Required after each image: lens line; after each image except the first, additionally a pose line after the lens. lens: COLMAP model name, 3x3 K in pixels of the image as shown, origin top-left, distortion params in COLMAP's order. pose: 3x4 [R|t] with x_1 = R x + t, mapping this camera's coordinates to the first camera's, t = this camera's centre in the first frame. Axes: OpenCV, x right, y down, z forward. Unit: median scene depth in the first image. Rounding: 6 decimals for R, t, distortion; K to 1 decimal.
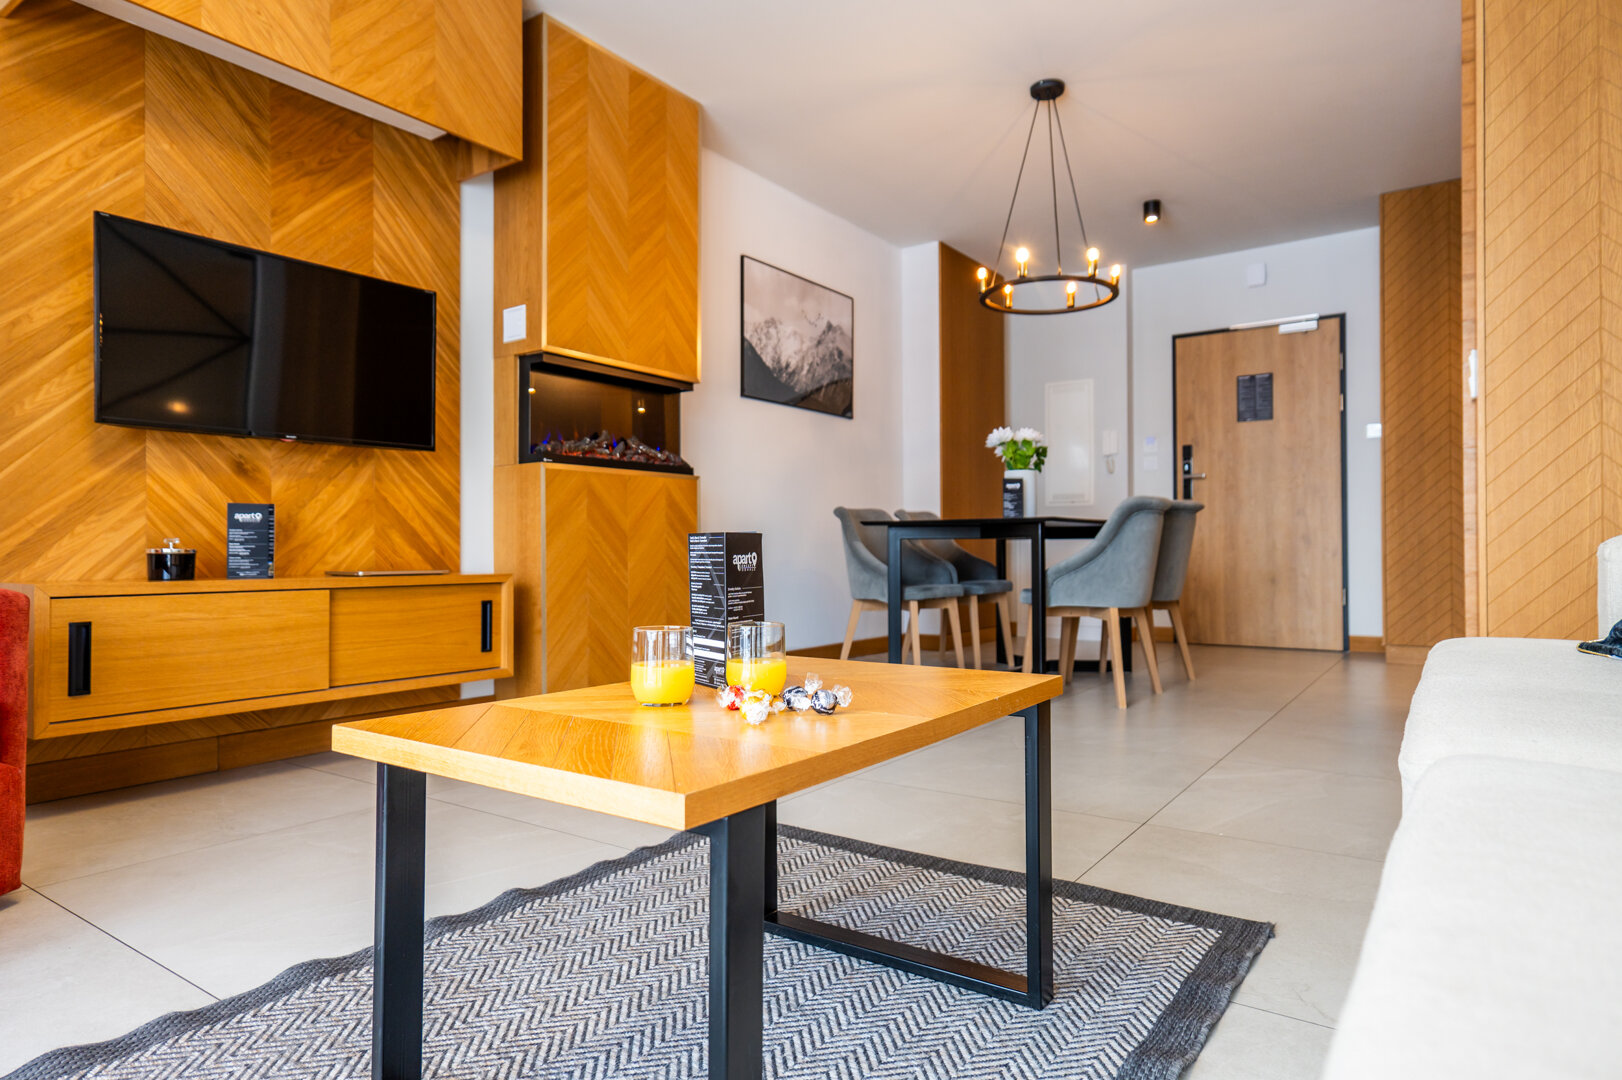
lens RADIAL K [[959.0, 0, 812.6], [0, 959.0, 543.5], [0, 0, 1]] dist [-0.001808, 0.013221]
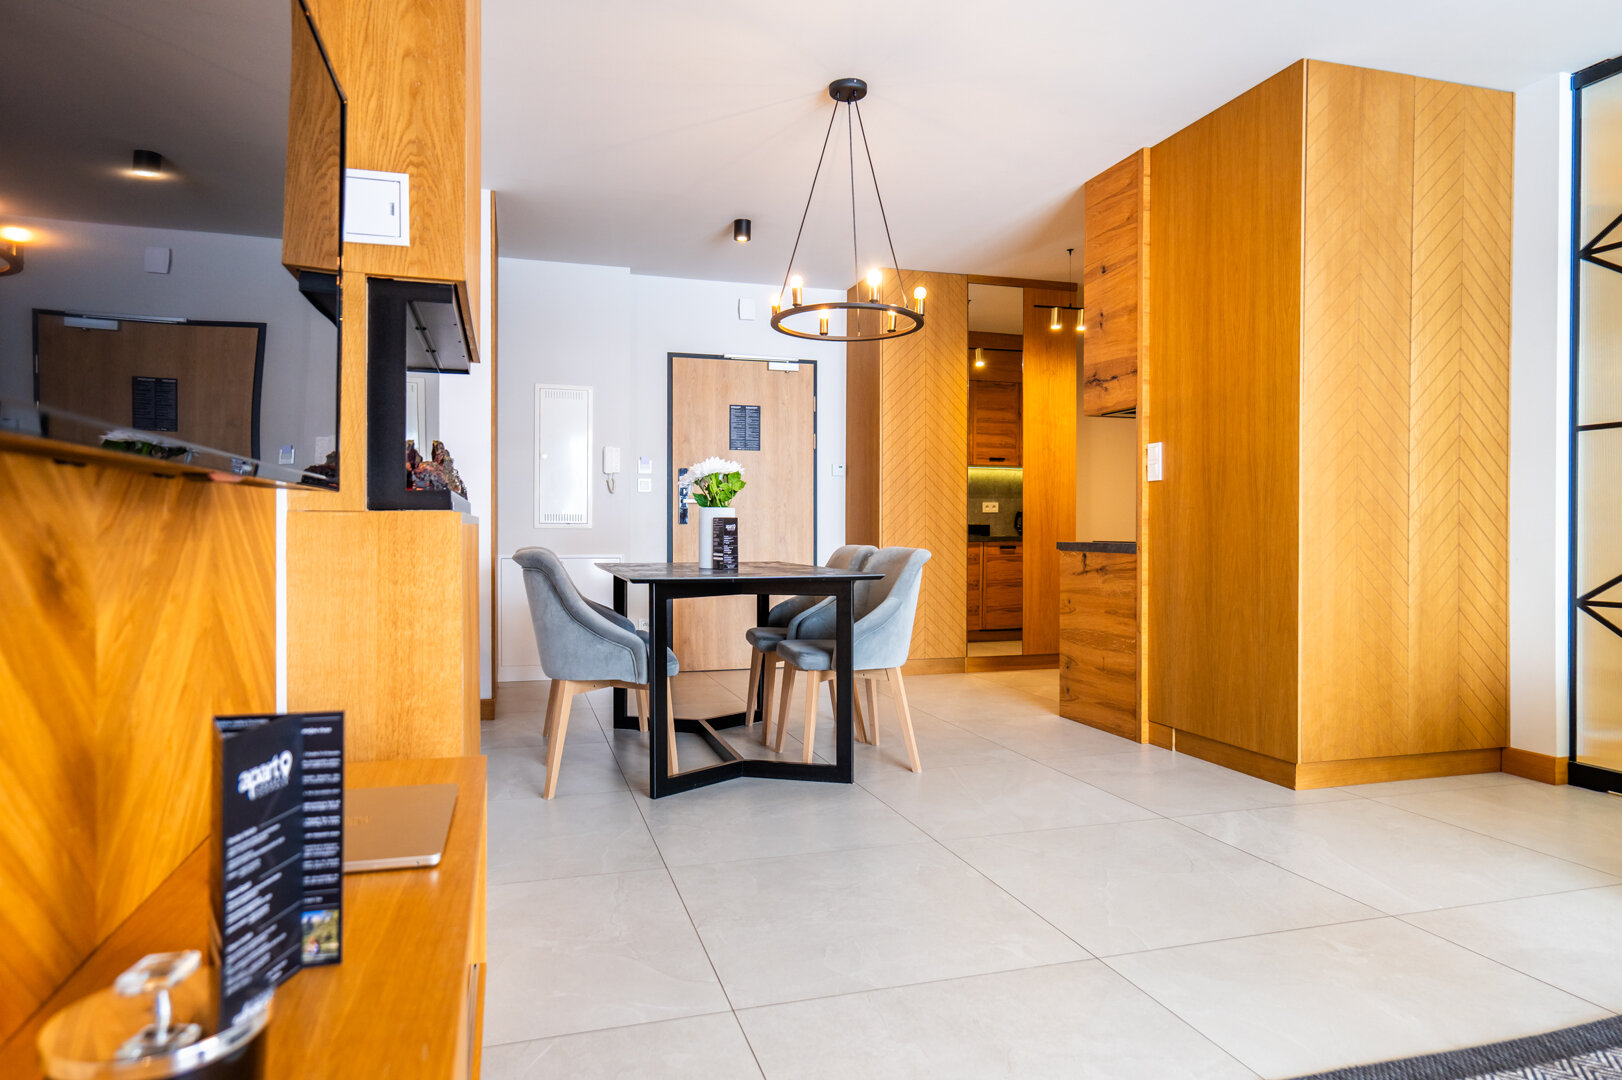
lens RADIAL K [[947.3, 0, 887.7], [0, 947.3, 544.9], [0, 0, 1]] dist [-0.000664, 0.000350]
pose [[0.617135, 0.000865, 0.786857, -0.538157], [-0.009510, 0.999935, 0.006359, -0.074496], [-0.786800, -0.011407, 0.617103, 0.544554]]
